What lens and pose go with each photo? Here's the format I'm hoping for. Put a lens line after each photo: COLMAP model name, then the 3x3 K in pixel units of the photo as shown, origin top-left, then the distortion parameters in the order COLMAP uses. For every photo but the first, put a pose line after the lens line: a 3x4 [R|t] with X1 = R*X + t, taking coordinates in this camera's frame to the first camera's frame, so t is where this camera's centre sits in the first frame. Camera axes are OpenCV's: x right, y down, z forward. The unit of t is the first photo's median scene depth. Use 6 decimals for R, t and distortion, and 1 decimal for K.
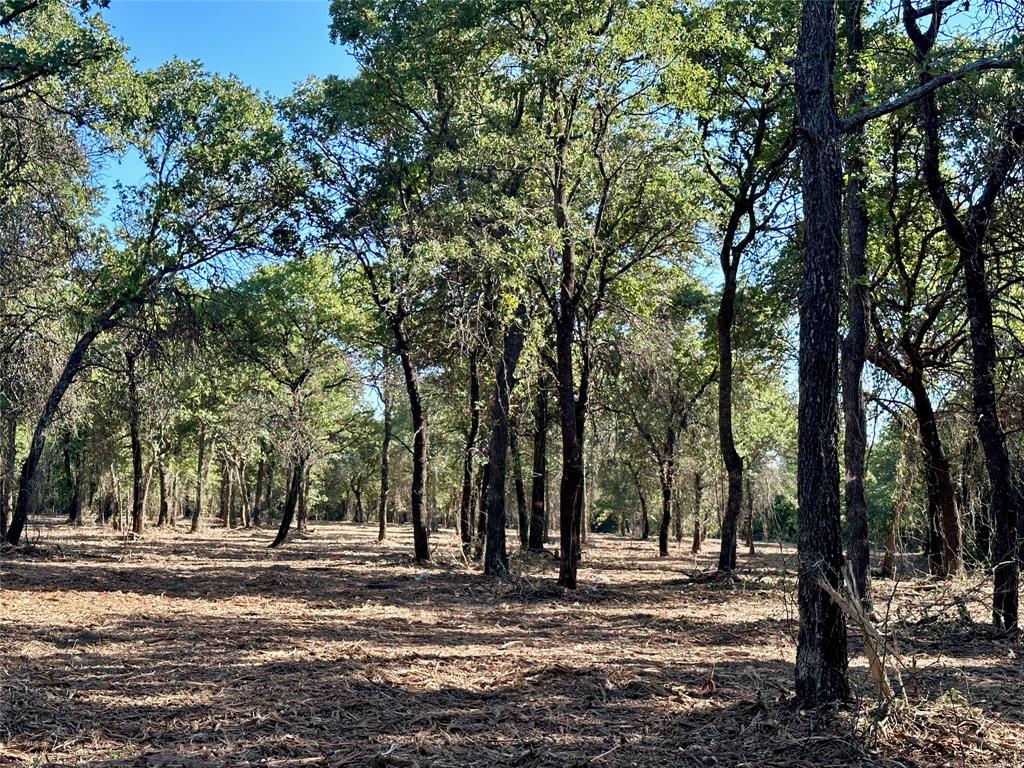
lens RADIAL K [[1433.1, 0, 520.2], [0, 1433.1, 378.1], [0, 0, 1]] dist [0.092840, 0.000000]
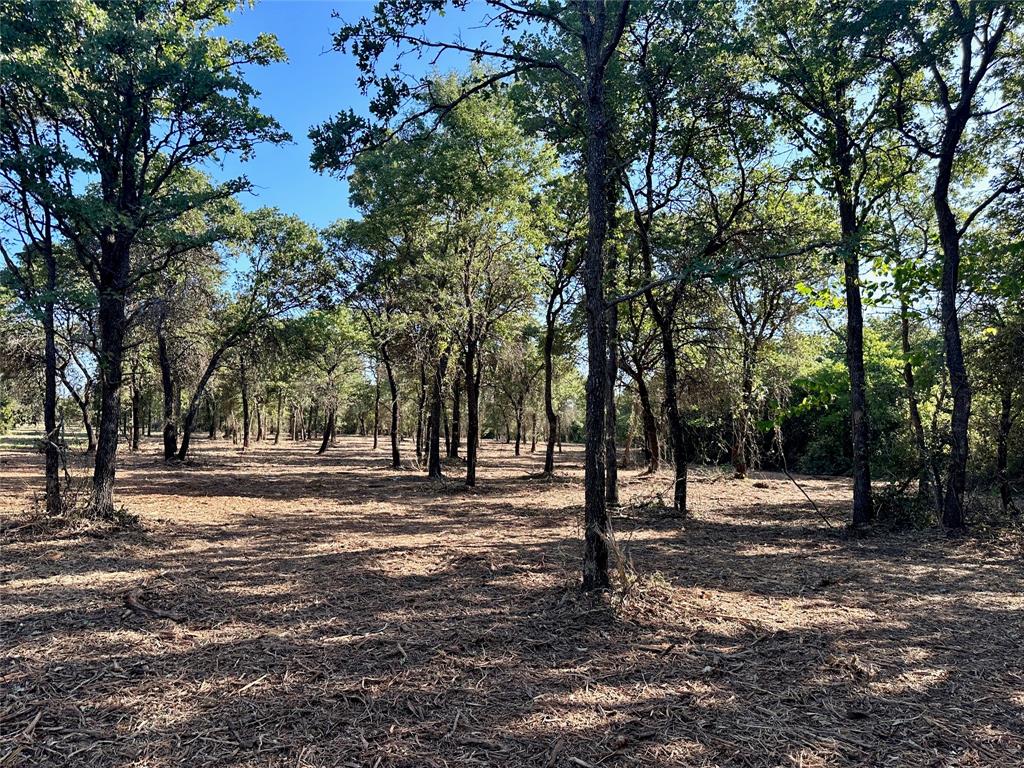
lens RADIAL K [[718.7, 0, 526.8], [0, 718.7, 379.4], [0, 0, 1]] dist [0.044017, -0.060660]
pose [[0.993656, -0.000476, 0.112463, -0.001285], [-0.002765, 0.999586, 0.028655, -0.020104], [-0.112430, -0.028785, 0.993243, -0.002139]]
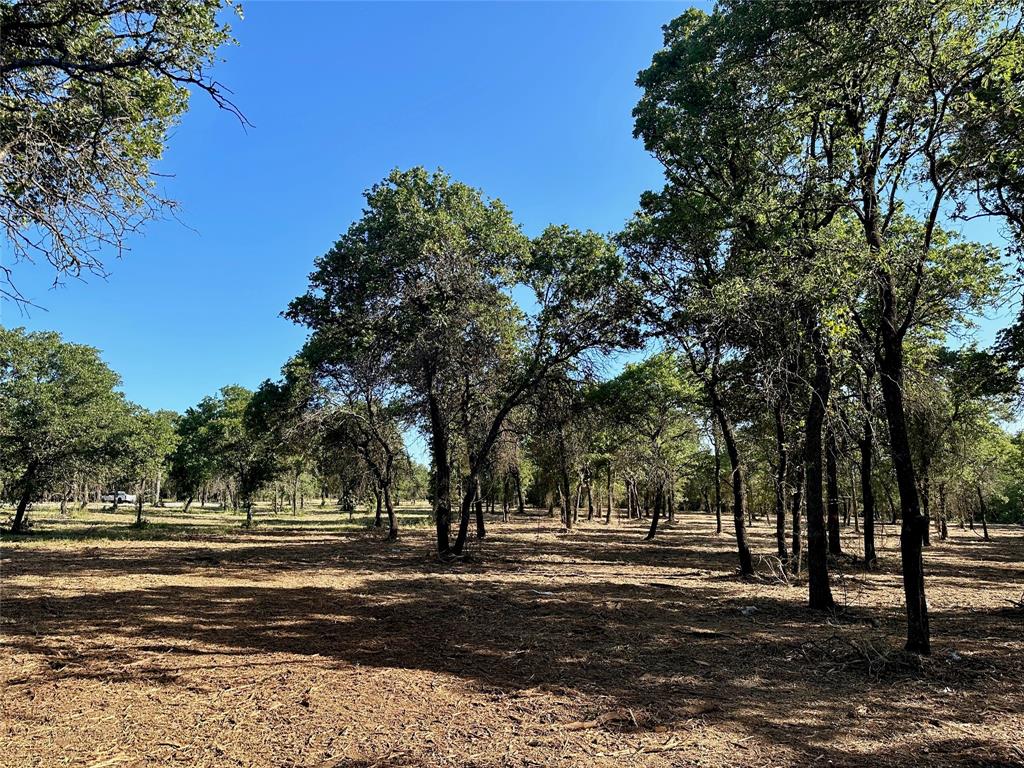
lens RADIAL K [[718.7, 0, 508.2], [0, 718.7, 386.1], [0, 0, 1]] dist [0.044017, -0.060660]
pose [[0.928284, -0.072949, -0.364646, -0.018554], [0.048736, 0.995978, -0.075181, 0.001201], [0.368664, 0.052018, 0.928106, 0.305322]]
